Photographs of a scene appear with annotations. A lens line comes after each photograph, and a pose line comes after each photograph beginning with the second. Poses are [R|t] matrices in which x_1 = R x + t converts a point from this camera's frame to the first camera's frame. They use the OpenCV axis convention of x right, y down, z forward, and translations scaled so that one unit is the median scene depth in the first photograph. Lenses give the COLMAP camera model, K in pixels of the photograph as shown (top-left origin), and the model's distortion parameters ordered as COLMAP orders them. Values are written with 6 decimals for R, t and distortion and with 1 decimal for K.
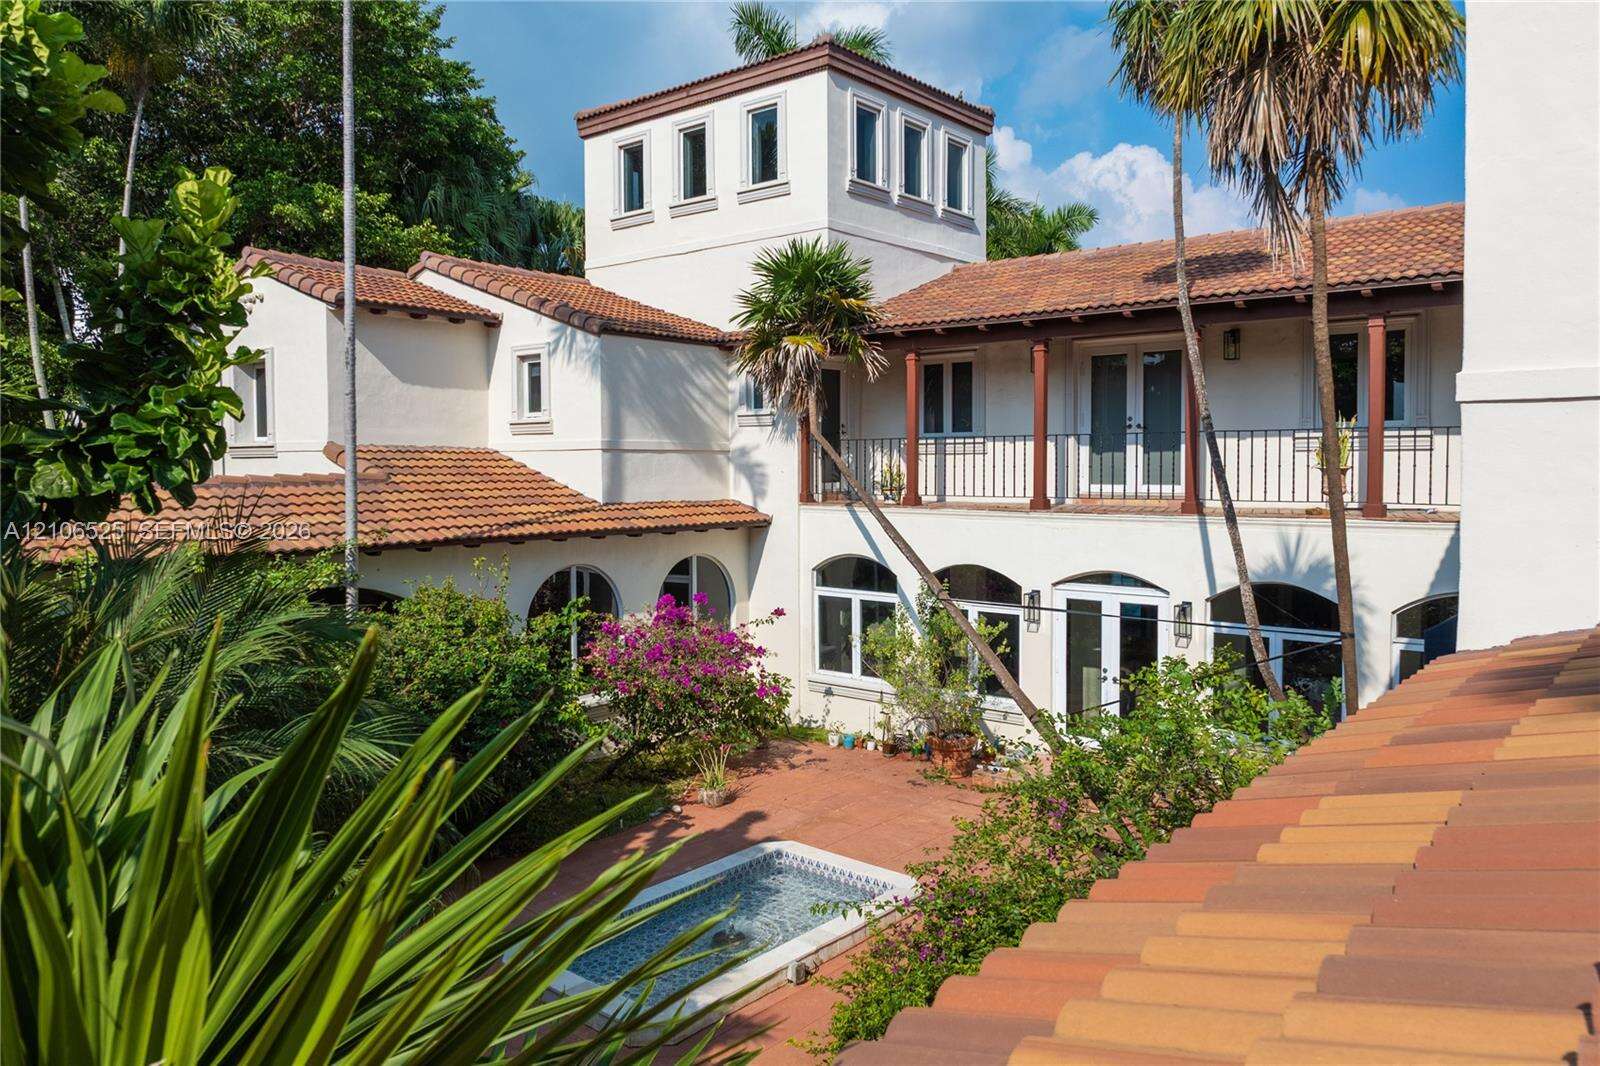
lens RADIAL K [[1116.6, 0, 799.7], [0, 1116.6, 529.2], [0, 0, 1]] dist [-0.003652, 0.001238]
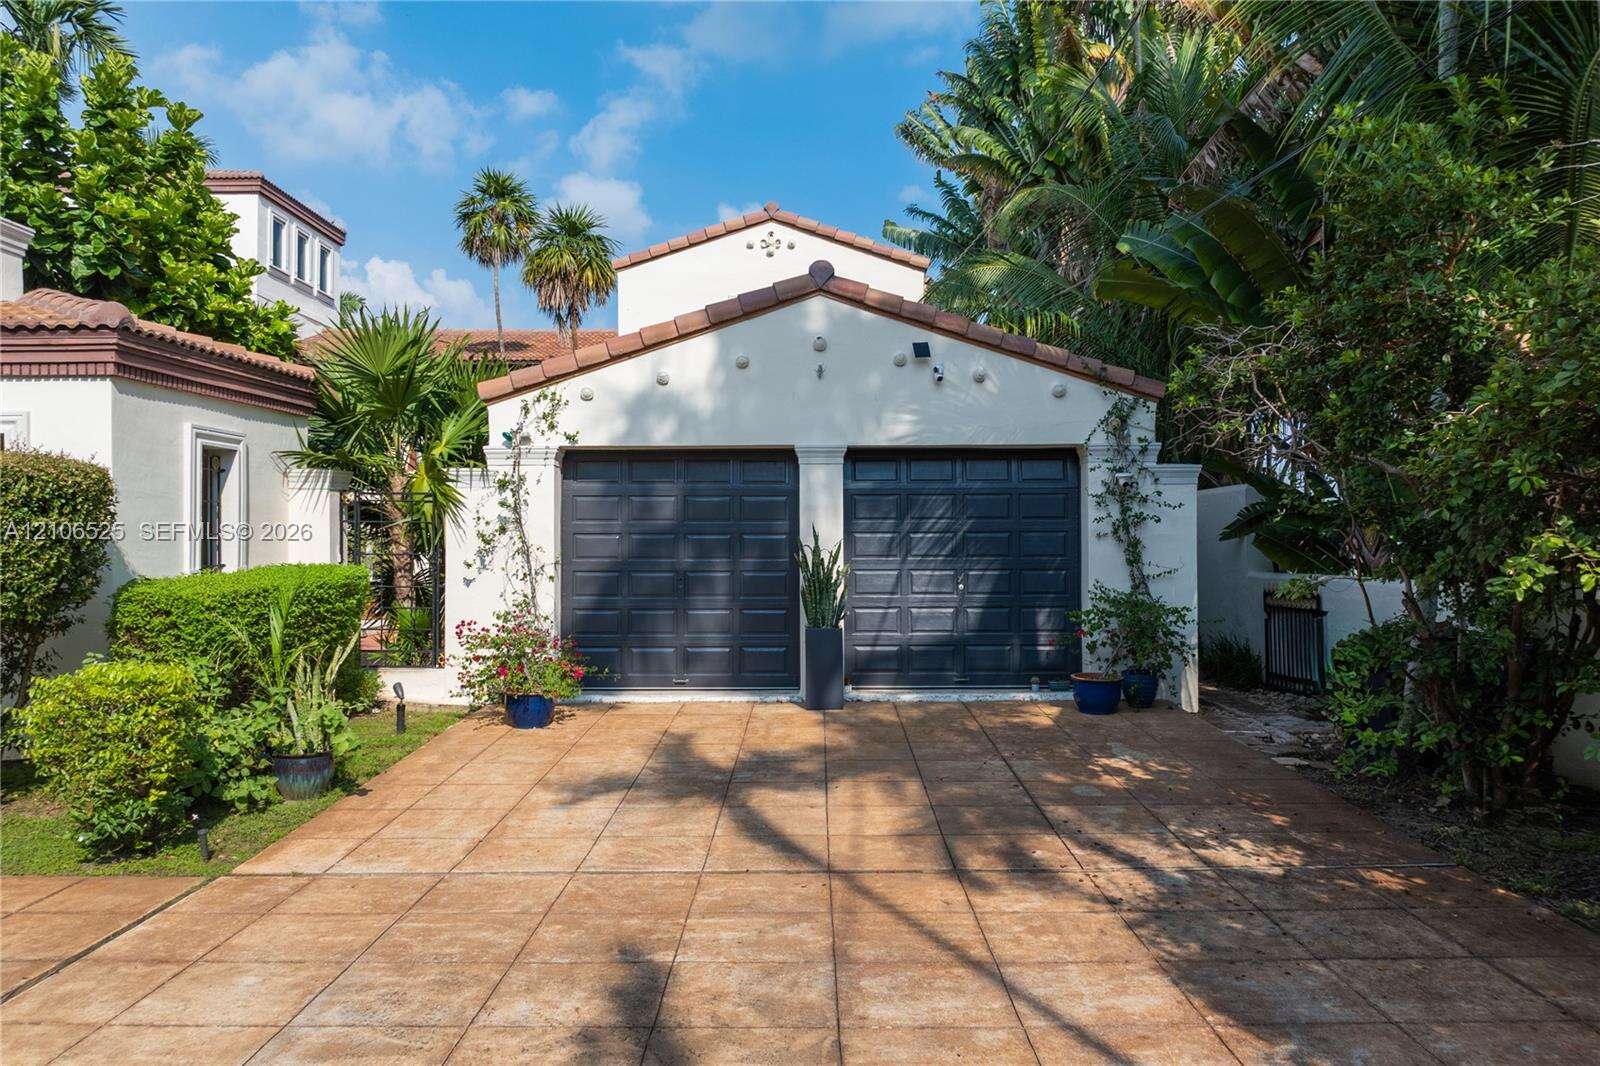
lens RADIAL K [[1116.6, 0, 799.1], [0, 1116.6, 528.7], [0, 0, 1]] dist [-0.003652, 0.001238]
pose [[0.766358, 0.013374, 0.642275, -0.383639], [0.036877, 0.997219, -0.064766, 0.180238], [-0.641355, 0.073319, 0.763733, -0.629812]]
